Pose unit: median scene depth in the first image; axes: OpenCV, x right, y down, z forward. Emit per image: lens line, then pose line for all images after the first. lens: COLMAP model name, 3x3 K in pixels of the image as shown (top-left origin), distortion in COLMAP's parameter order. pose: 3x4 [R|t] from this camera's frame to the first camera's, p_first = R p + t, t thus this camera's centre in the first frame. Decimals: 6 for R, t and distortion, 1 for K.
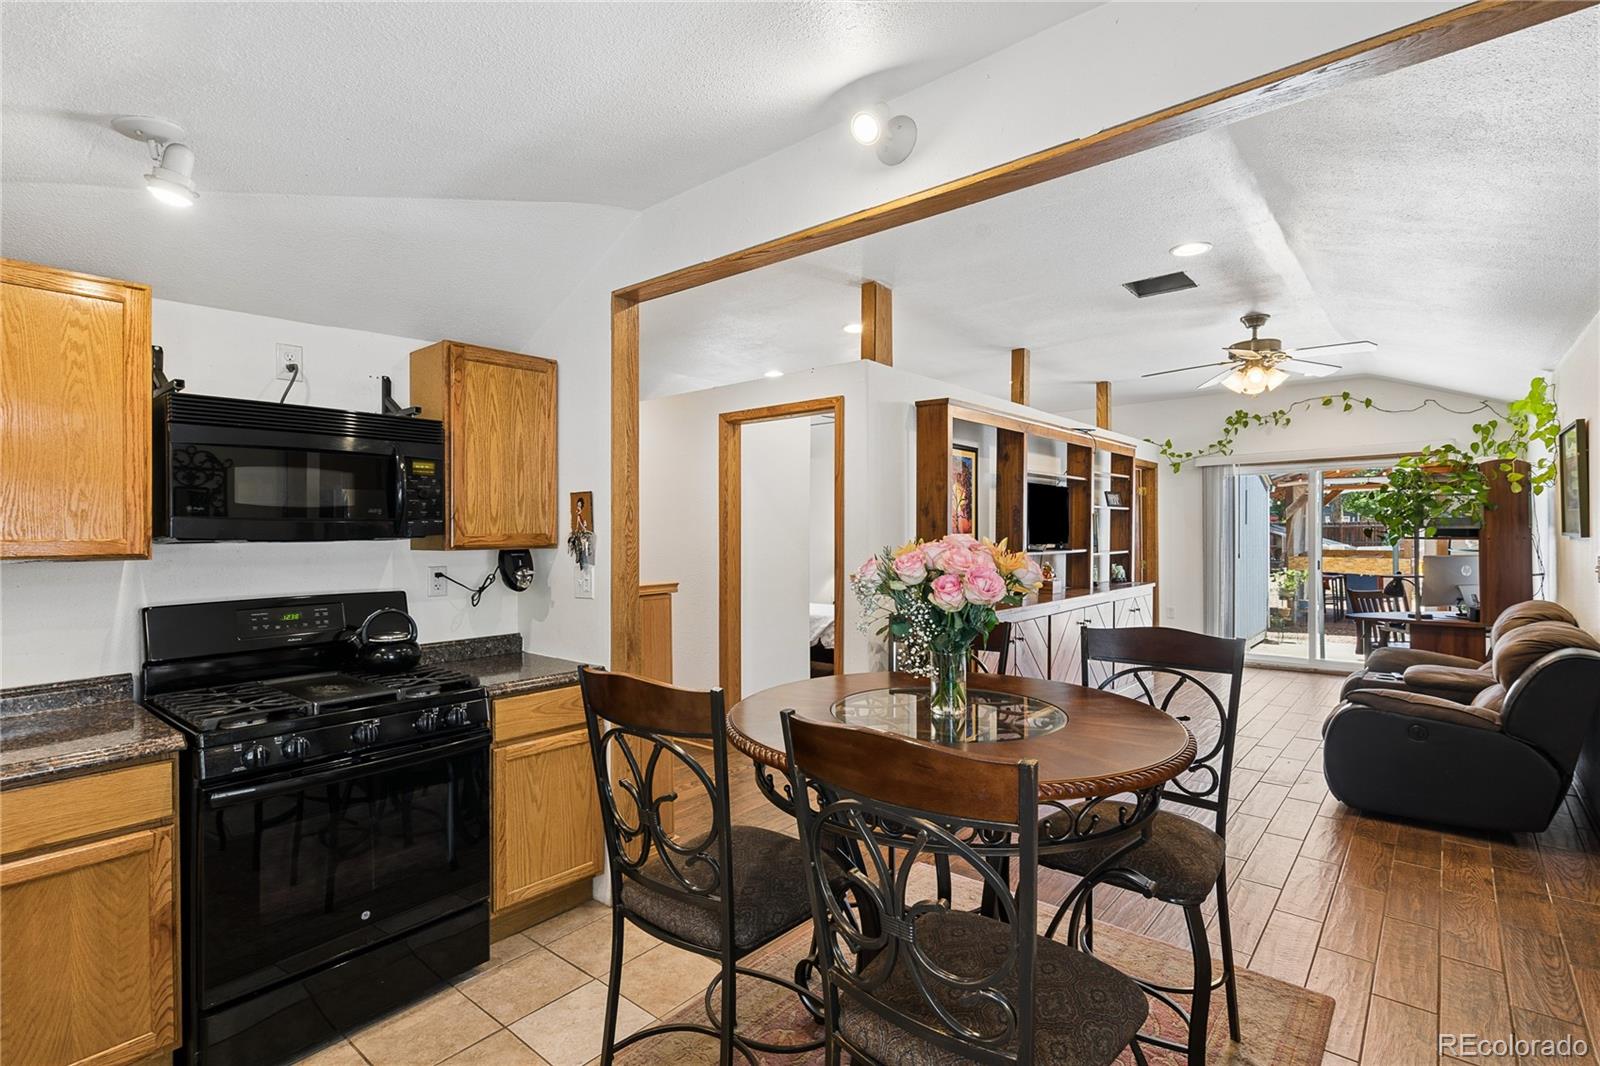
lens RADIAL K [[769.3, 0, 792.0], [0, 769.3, 525.0], [0, 0, 1]] dist [0.002140, 0.000507]
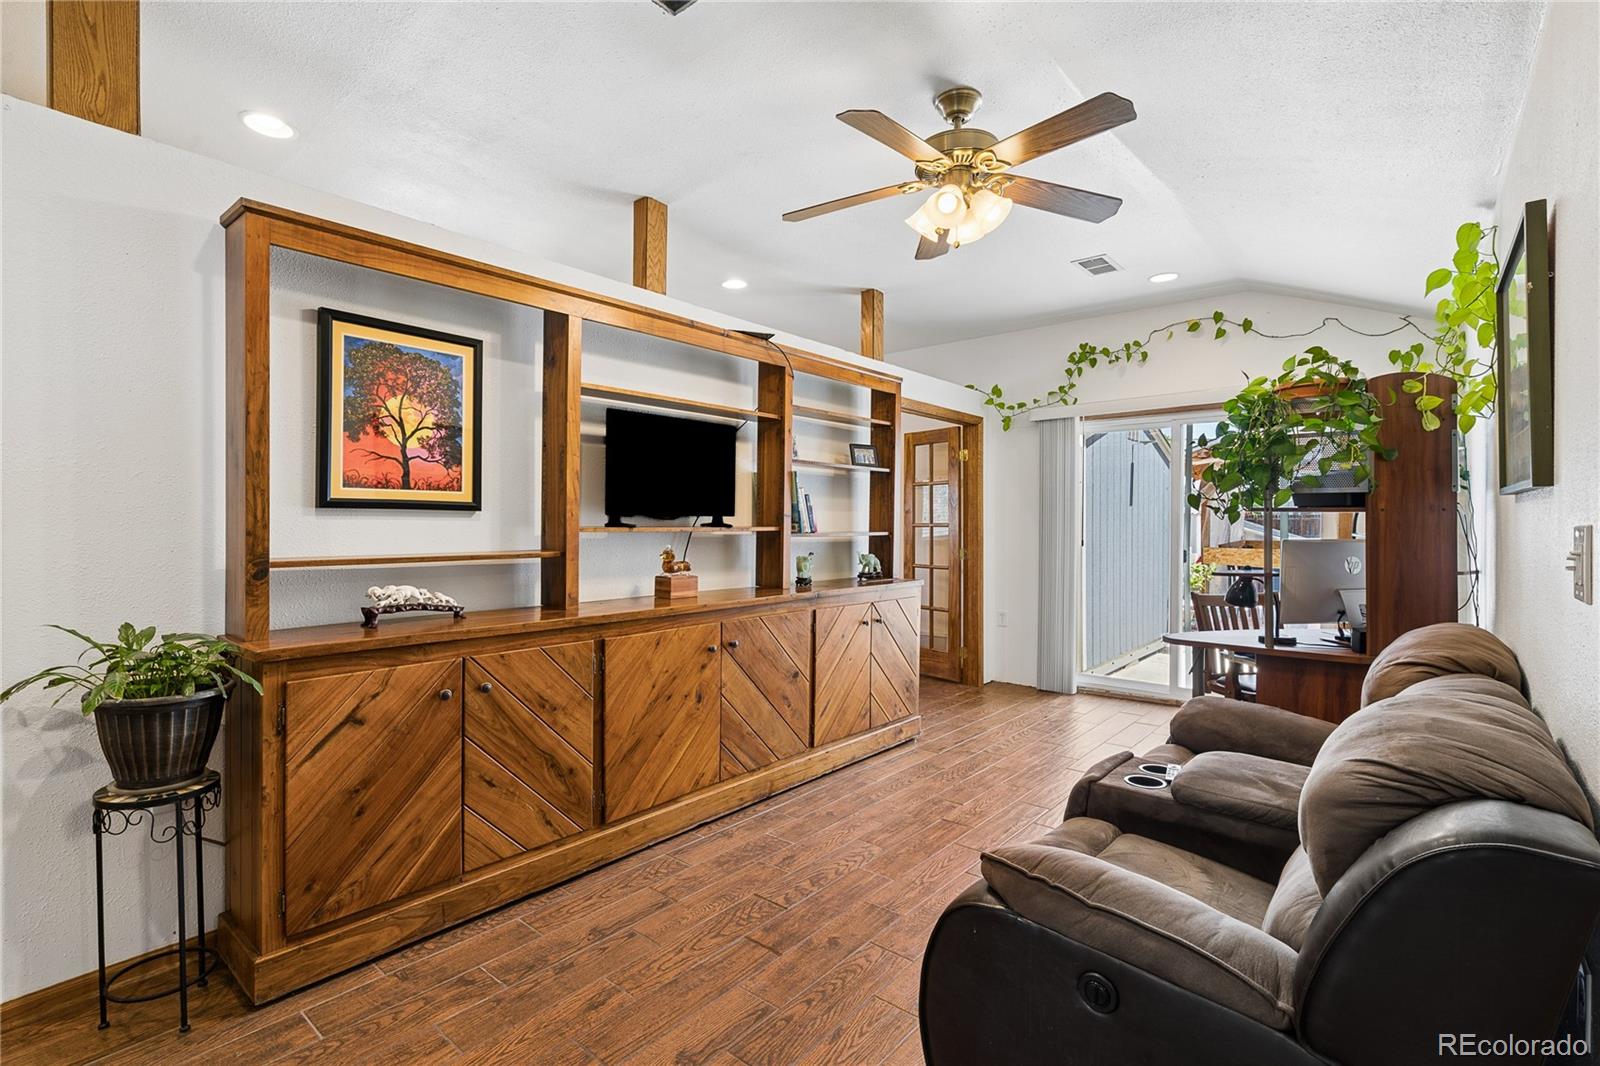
lens RADIAL K [[744.1, 0, 795.9], [0, 744.1, 519.4], [0, 0, 1]] dist [-0.000322, 0.000397]
pose [[0.999946, 0.008903, 0.005315, 0.433311], [-0.008929, 0.999948, 0.004914, 0.024495], [-0.005271, -0.004961, 0.999974, 0.418040]]
